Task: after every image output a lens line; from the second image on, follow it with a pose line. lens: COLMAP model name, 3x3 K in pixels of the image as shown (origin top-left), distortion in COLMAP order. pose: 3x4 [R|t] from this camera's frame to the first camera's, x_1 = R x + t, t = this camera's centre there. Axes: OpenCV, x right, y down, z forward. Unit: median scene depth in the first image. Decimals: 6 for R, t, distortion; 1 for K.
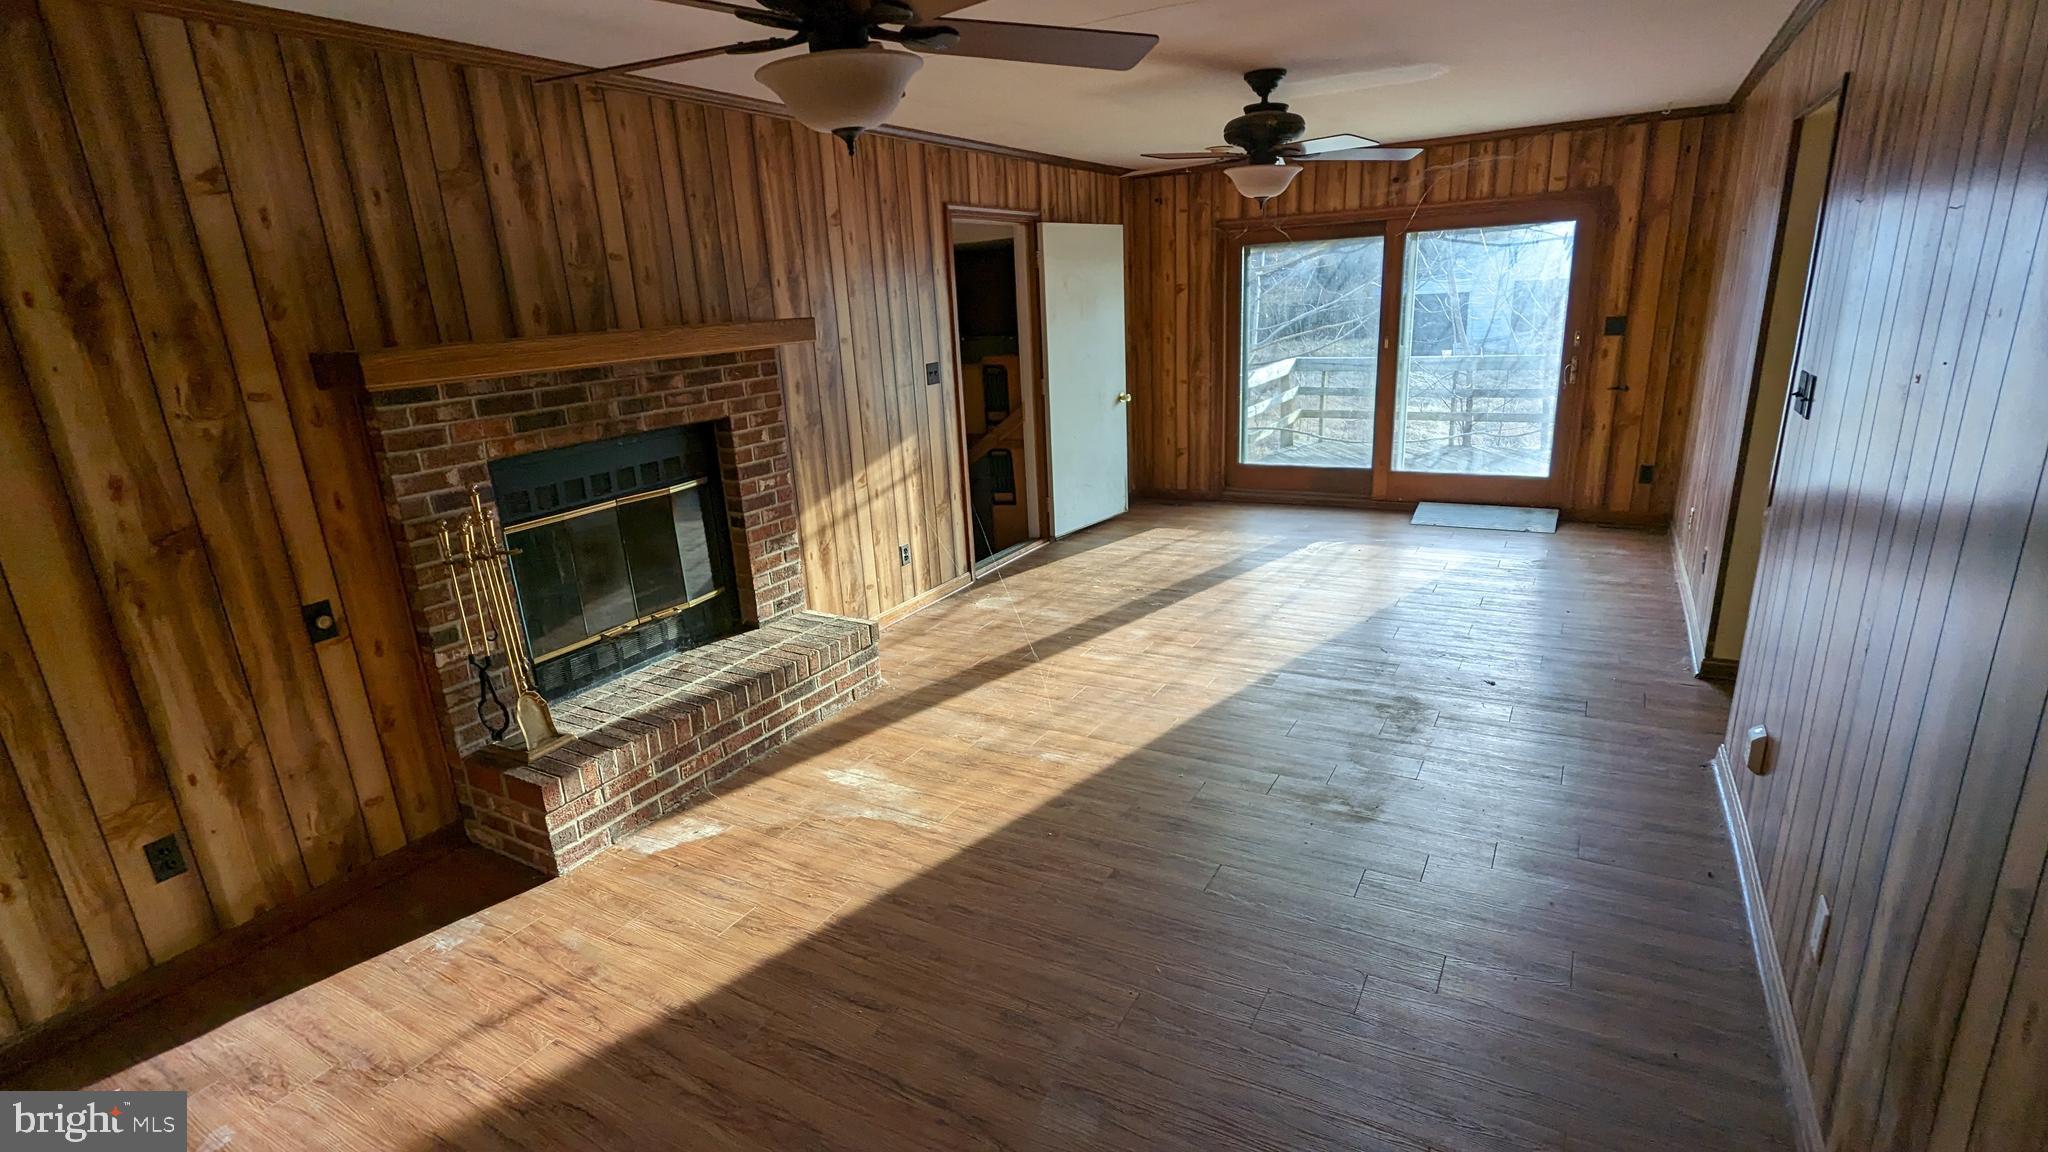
lens RADIAL K [[968.7, 0, 1039.2], [0, 968.7, 586.9], [0, 0, 1]] dist [-0.002430, -0.000096]
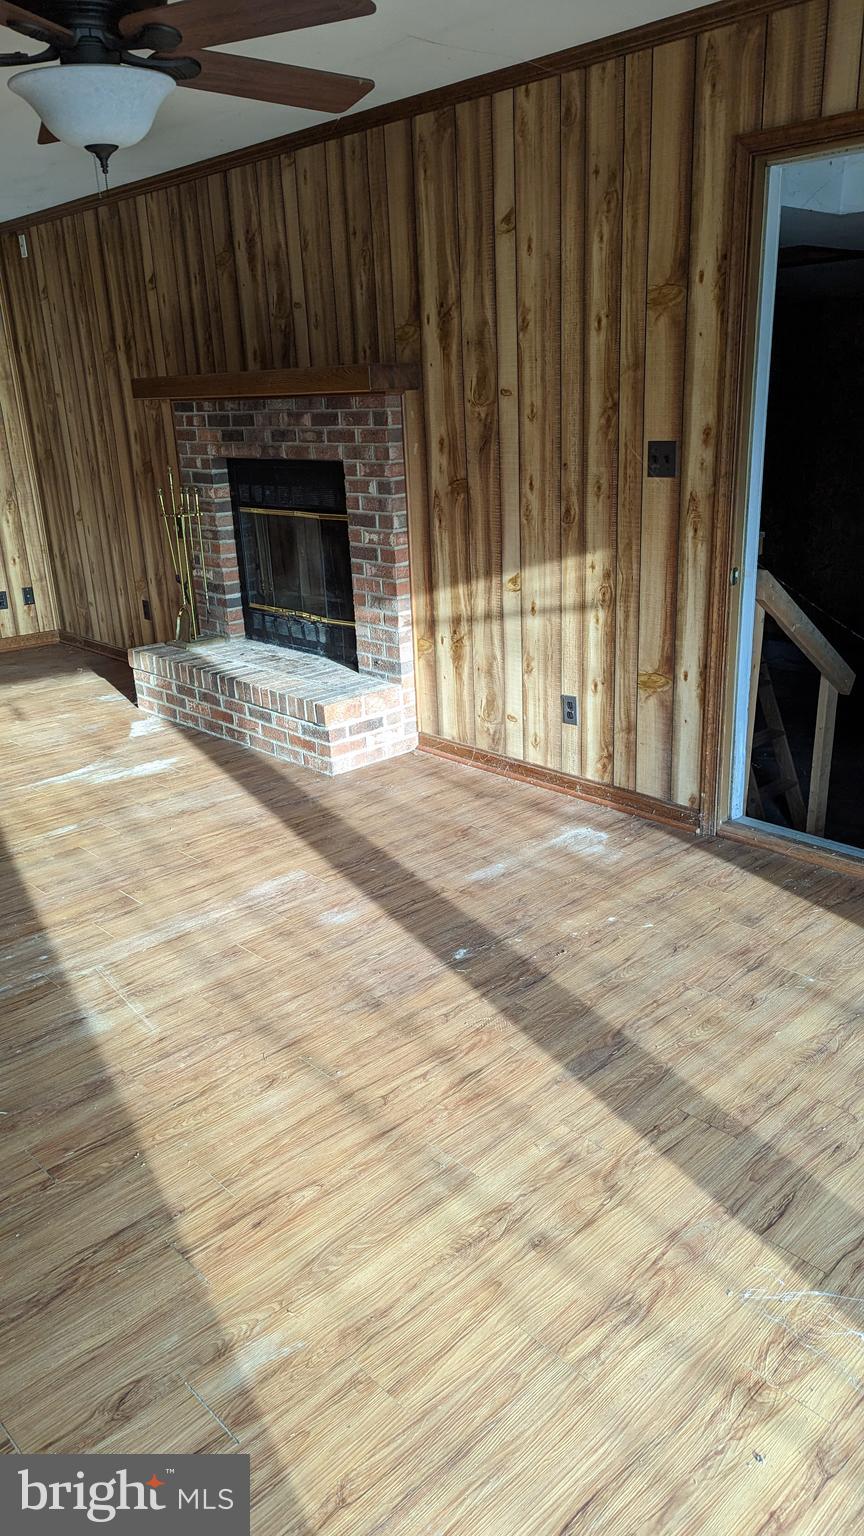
lens RADIAL K [[1092.7, 0, 440.4], [0, 1092.7, 784.1], [0, 0, 1]] dist [0.052946, -0.044745]
pose [[-0.297049, 0.380791, -0.875648, 0.797344], [-0.230587, 0.861294, 0.452772, -0.427771], [0.926602, 0.336409, -0.168041, 1.391336]]
